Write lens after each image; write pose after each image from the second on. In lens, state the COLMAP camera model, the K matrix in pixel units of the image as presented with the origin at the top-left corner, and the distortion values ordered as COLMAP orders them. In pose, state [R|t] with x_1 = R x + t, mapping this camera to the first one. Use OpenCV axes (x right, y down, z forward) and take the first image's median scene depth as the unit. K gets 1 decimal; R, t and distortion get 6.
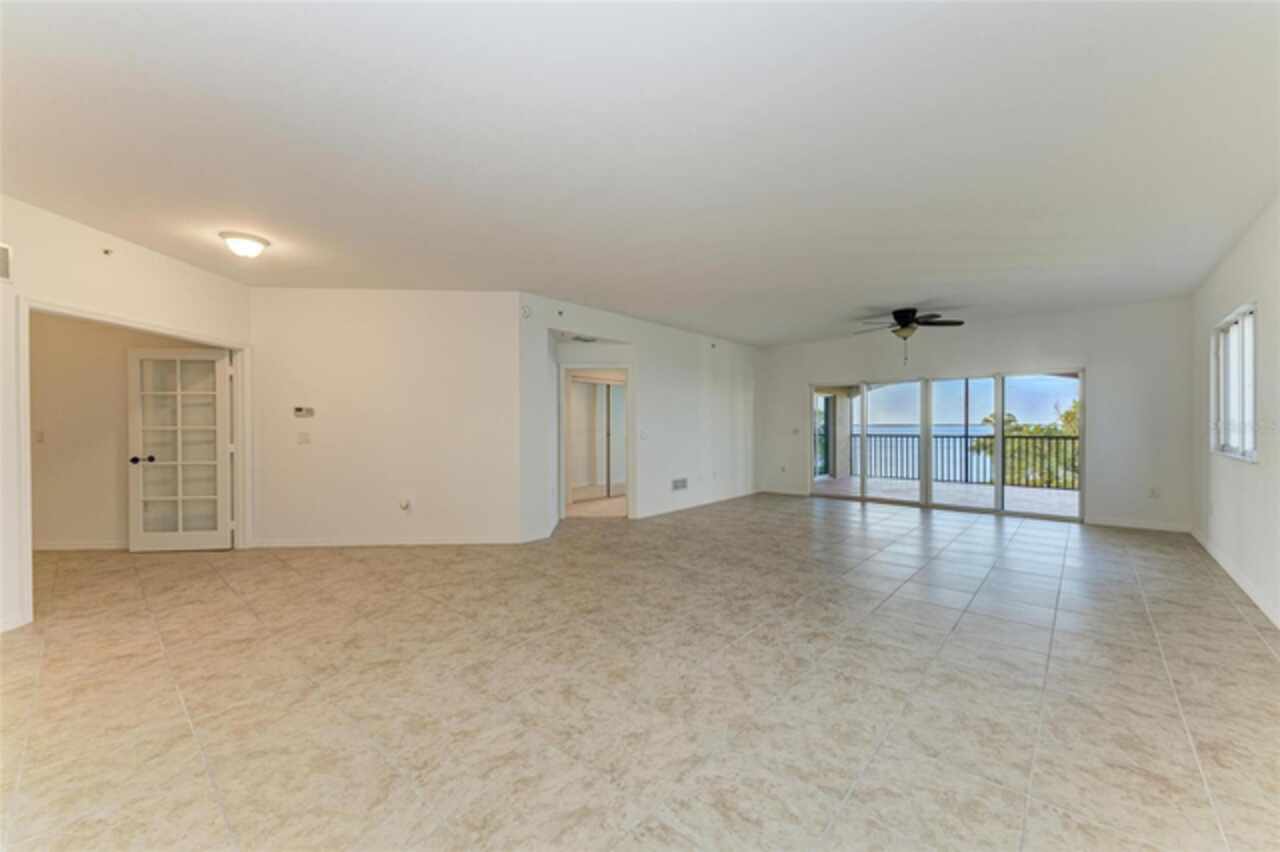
lens RADIAL K [[490.5, 0, 639.5], [0, 490.5, 424.7], [0, 0, 1]] dist [0.011357, -0.002164]
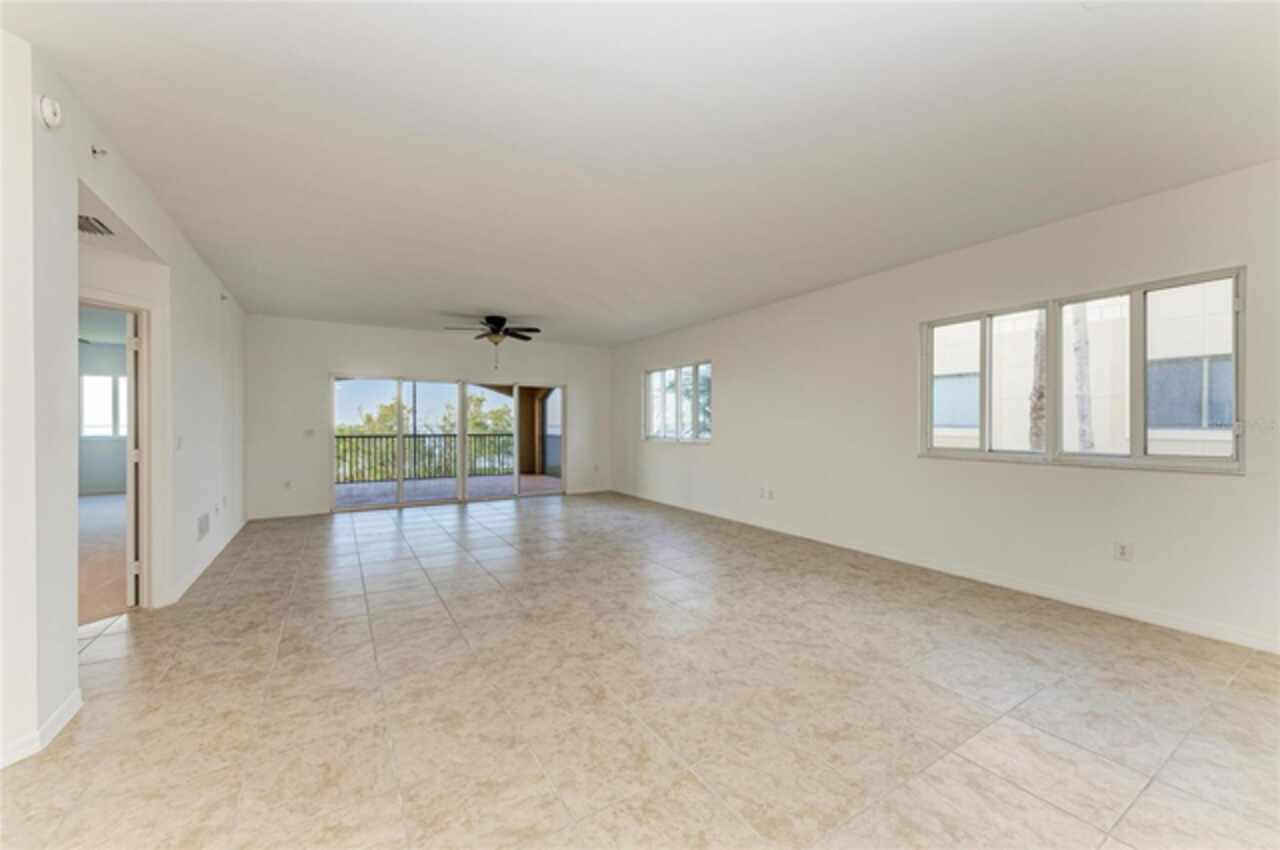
lens RADIAL K [[490.5, 0, 639.6], [0, 490.5, 426.2], [0, 0, 1]] dist [0.011357, -0.002164]
pose [[0.282612, -0.000614, 0.959234, -0.493648], [-0.000590, 0.999999, 0.000814, 0.003261], [-0.959234, -0.000796, 0.282612, 0.504125]]
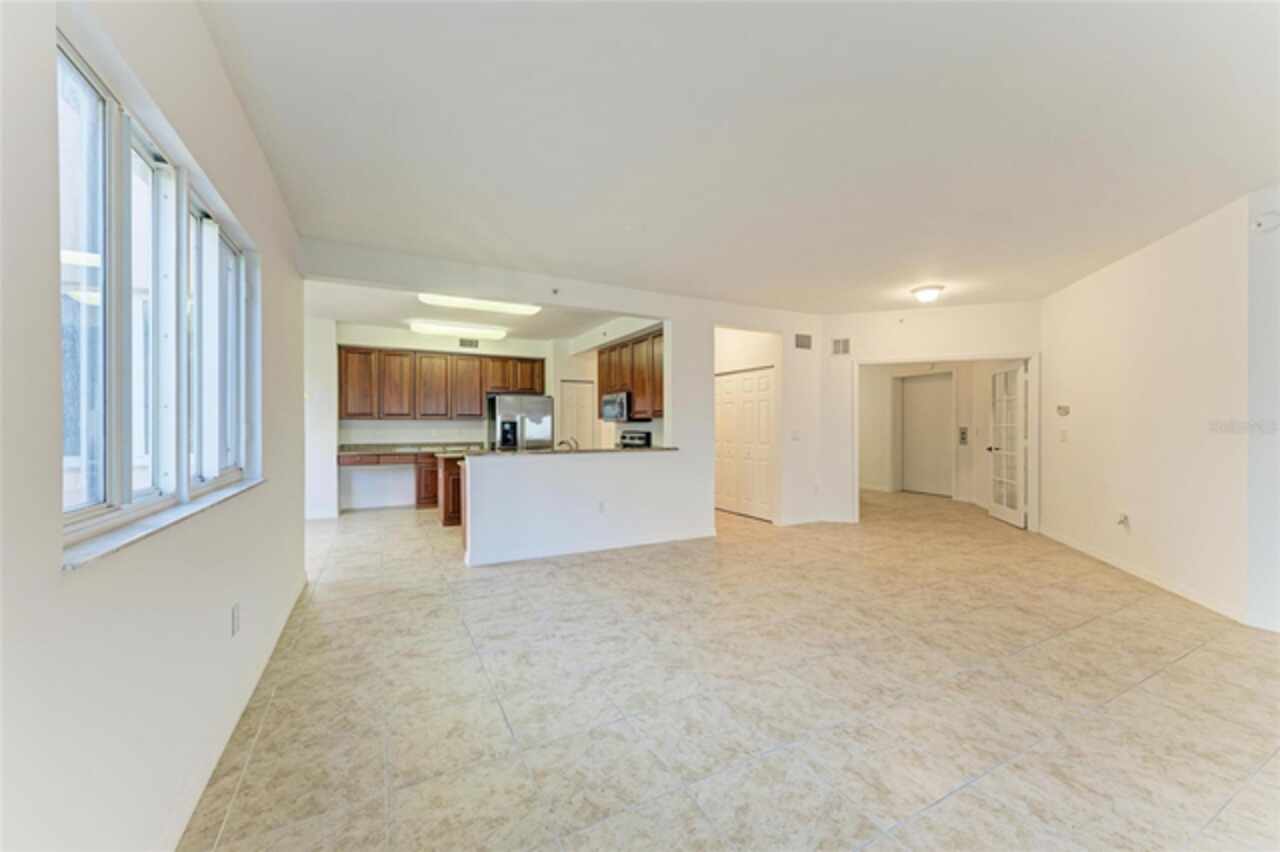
lens RADIAL K [[490.5, 0, 642.0], [0, 490.5, 425.5], [0, 0, 1]] dist [0.011357, -0.002164]
pose [[-0.343077, 0.003779, -0.939300, 0.589031], [0.003675, 0.999990, 0.002681, -0.000501], [0.939300, -0.002532, -0.343087, 0.556477]]
